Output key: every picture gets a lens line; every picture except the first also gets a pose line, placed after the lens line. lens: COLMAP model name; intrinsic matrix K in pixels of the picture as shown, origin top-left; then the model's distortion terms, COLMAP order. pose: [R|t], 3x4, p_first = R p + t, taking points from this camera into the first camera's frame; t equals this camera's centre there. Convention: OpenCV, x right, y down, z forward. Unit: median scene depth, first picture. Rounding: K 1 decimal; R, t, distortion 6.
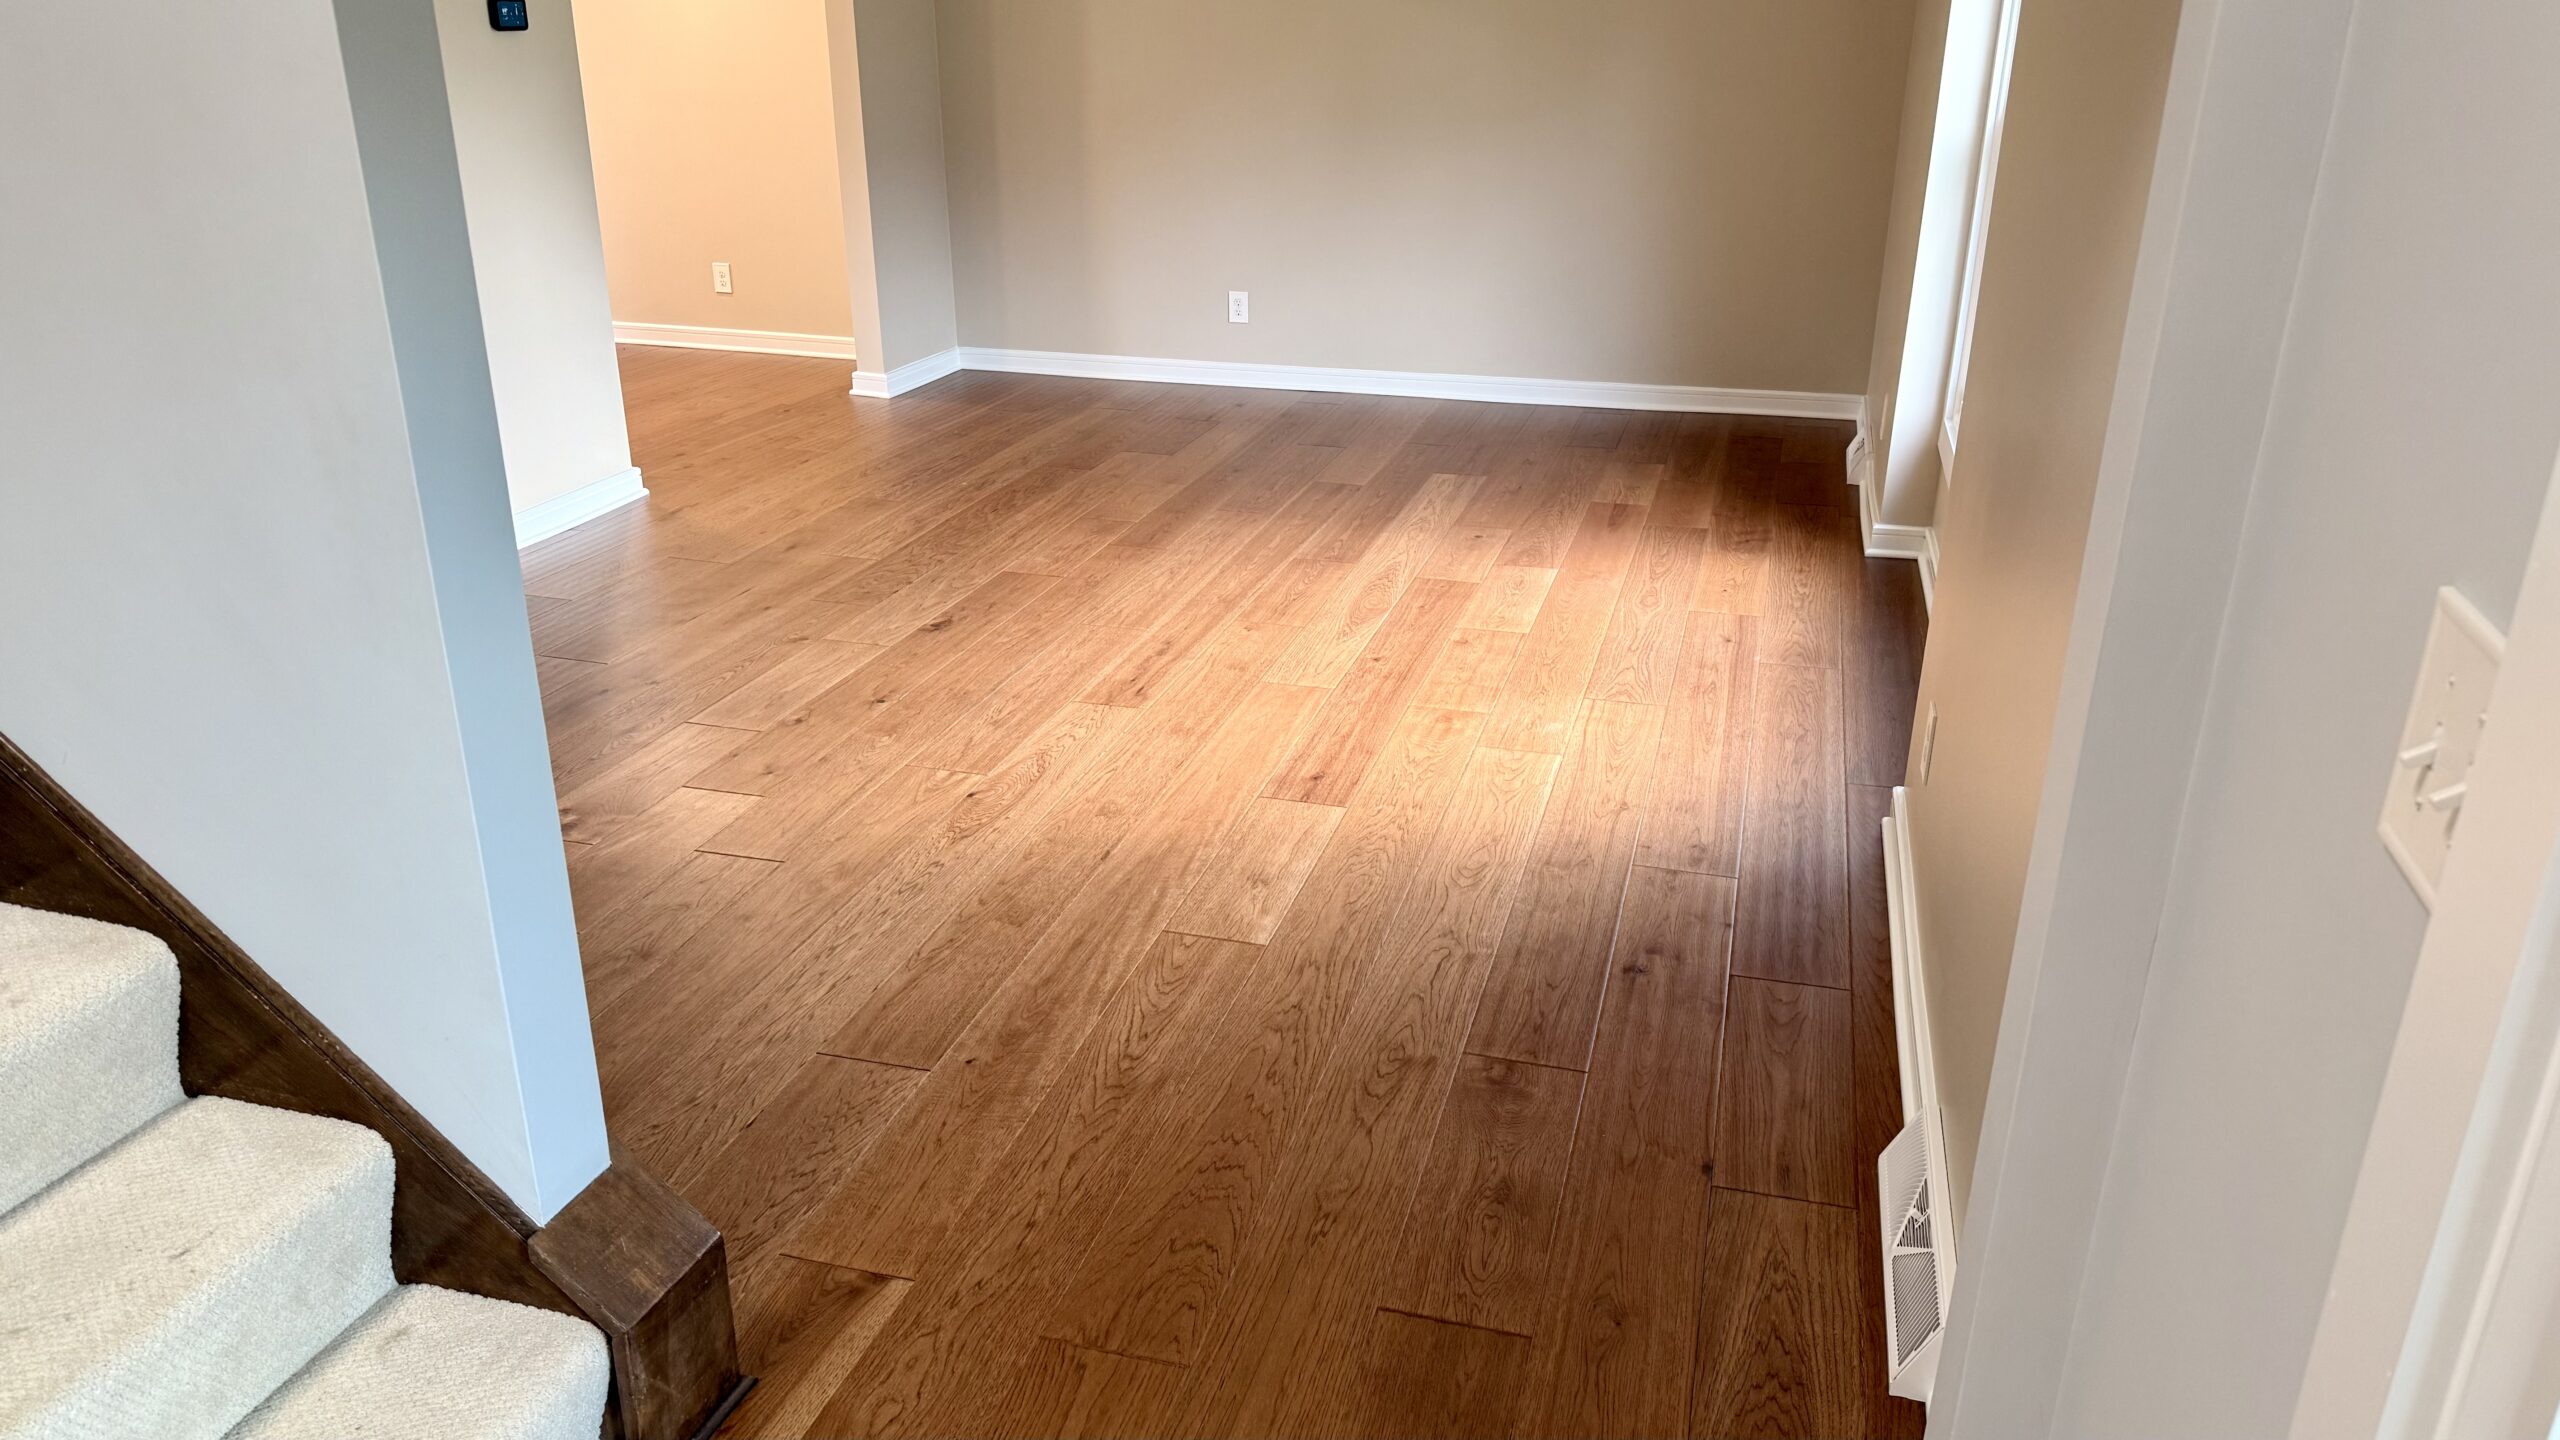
lens RADIAL K [[1802.9, 0, 1278.1], [0, 1802.9, 721.7], [0, 0, 1]] dist [0.082923, -0.112691]
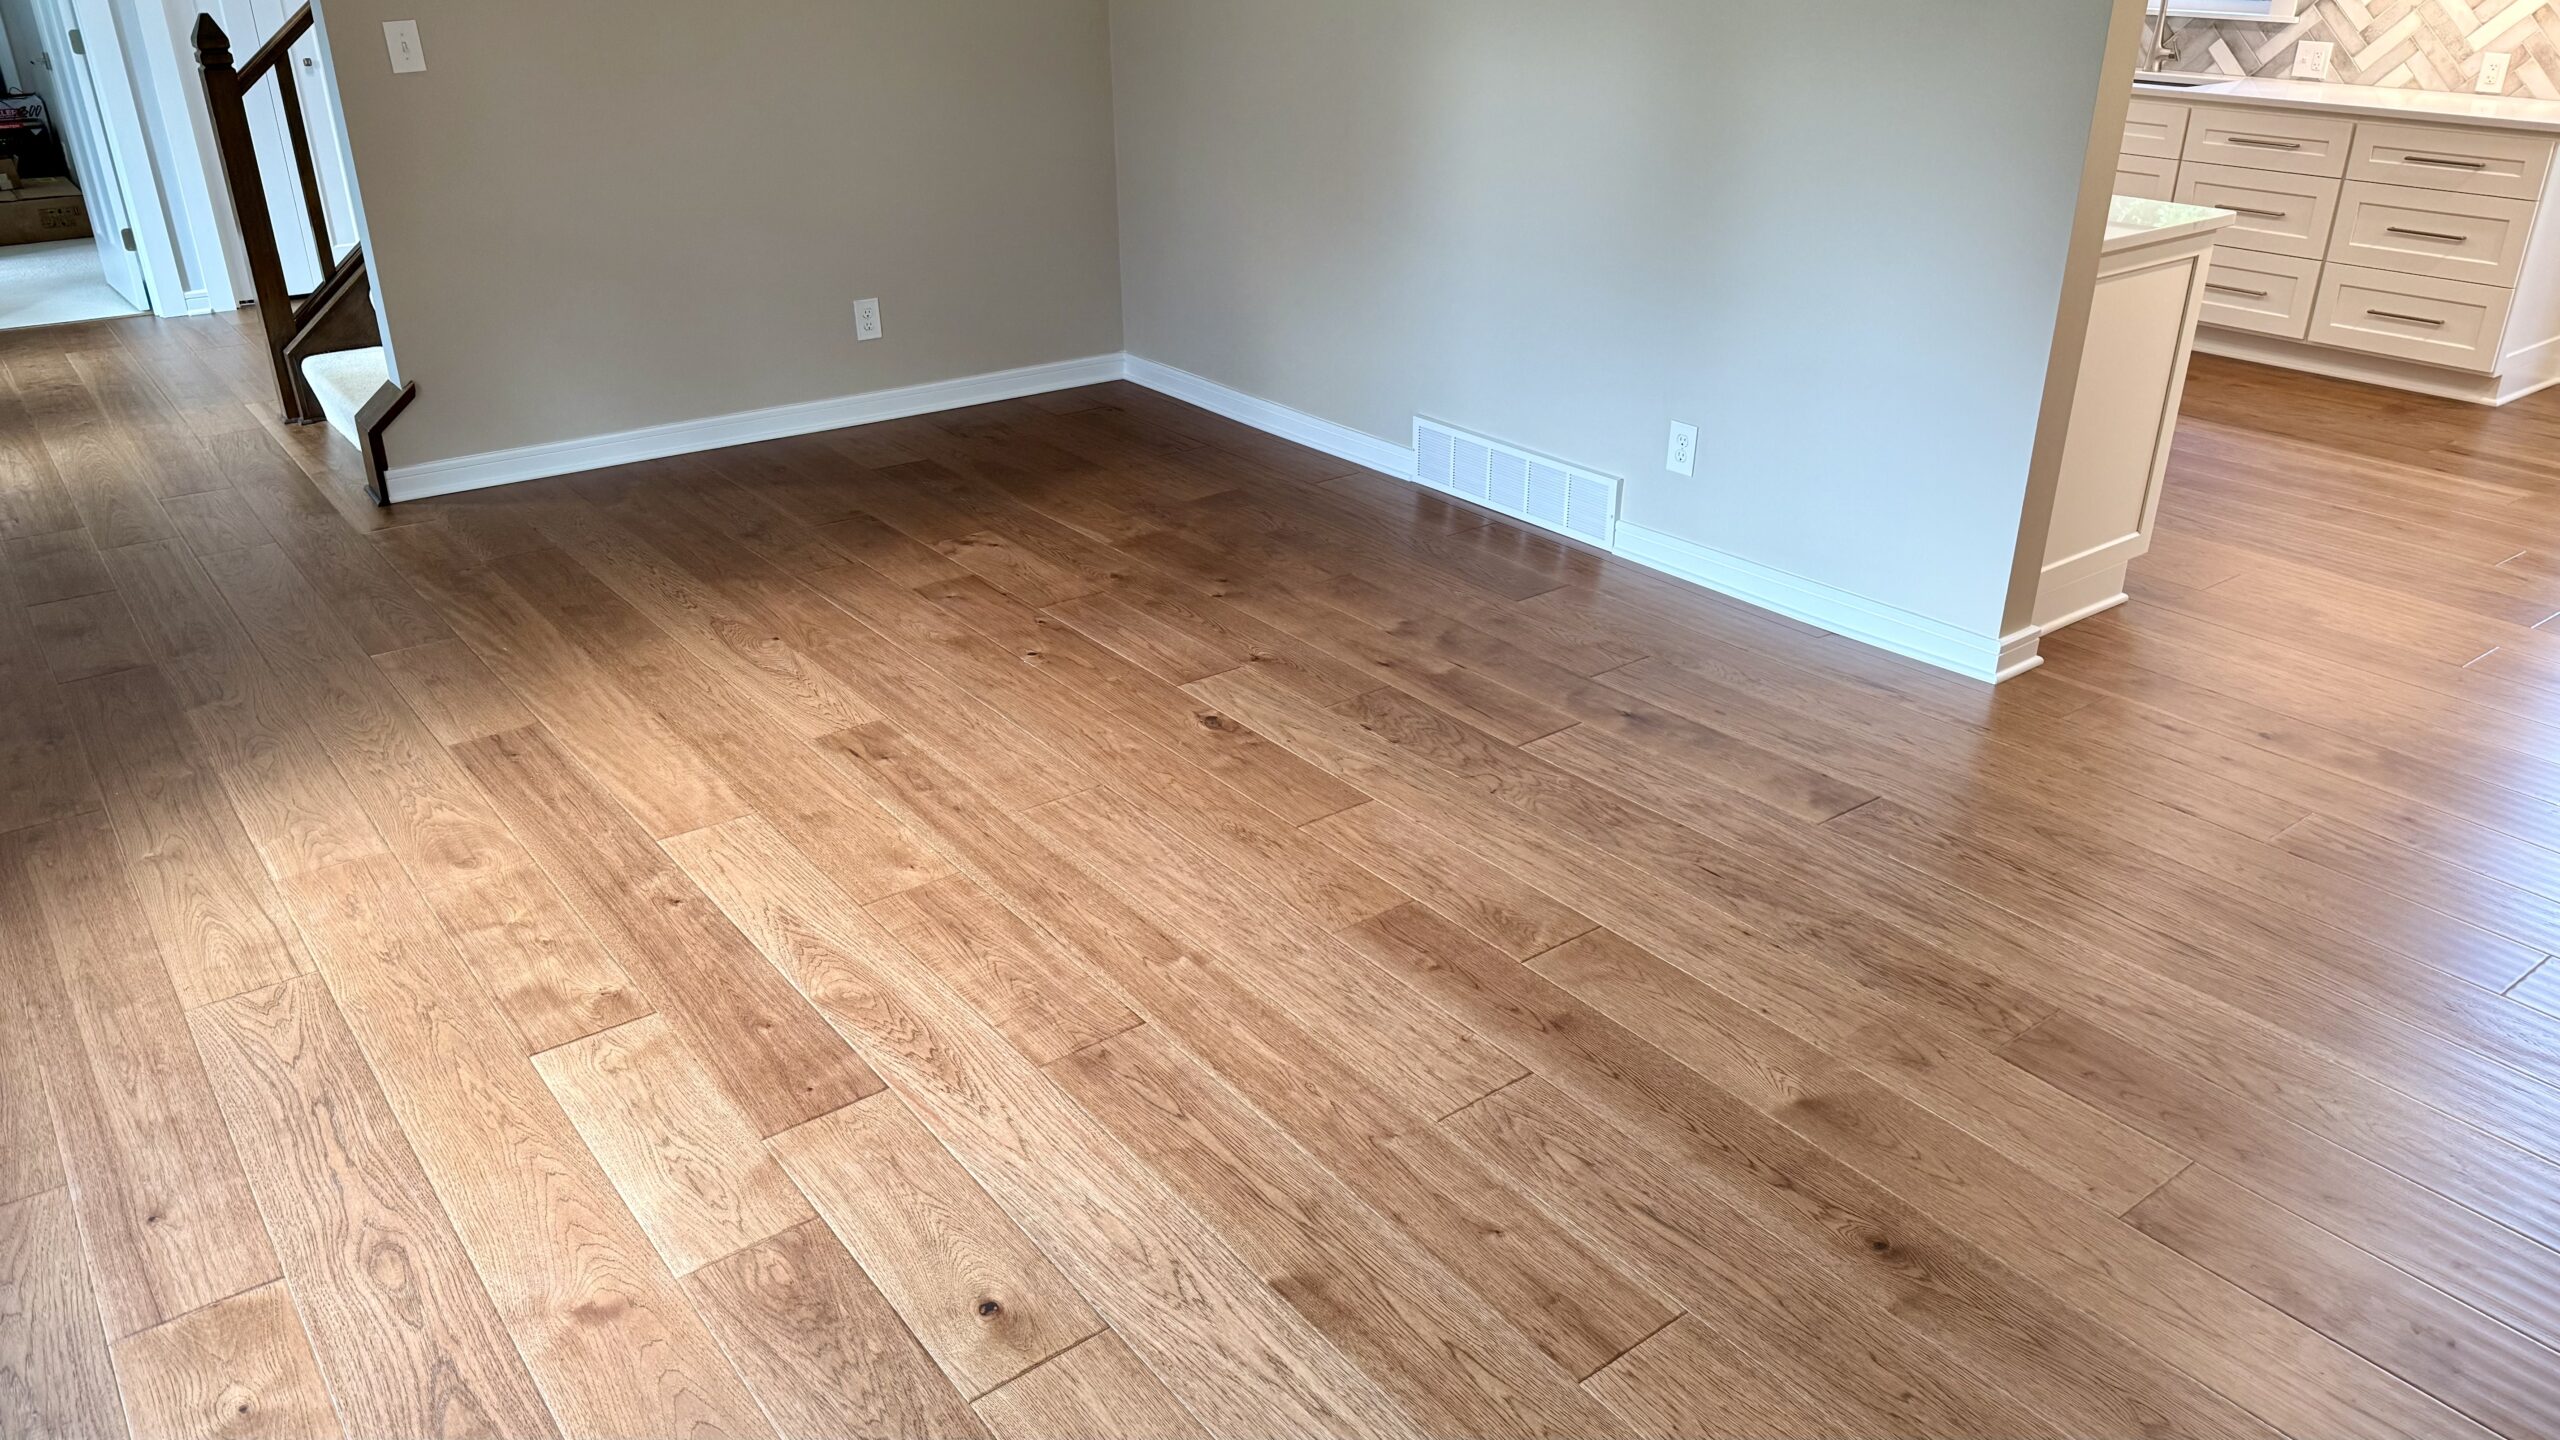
lens RADIAL K [[1802.9, 0, 1298.5], [0, 1802.9, 719.3], [0, 0, 1]] dist [0.082923, -0.112691]
pose [[-0.598473, 0.323476, -0.732934, 0.379978], [-0.300155, 0.757691, 0.579492, -0.533688], [0.742790, 0.566804, -0.356365, 1.319425]]
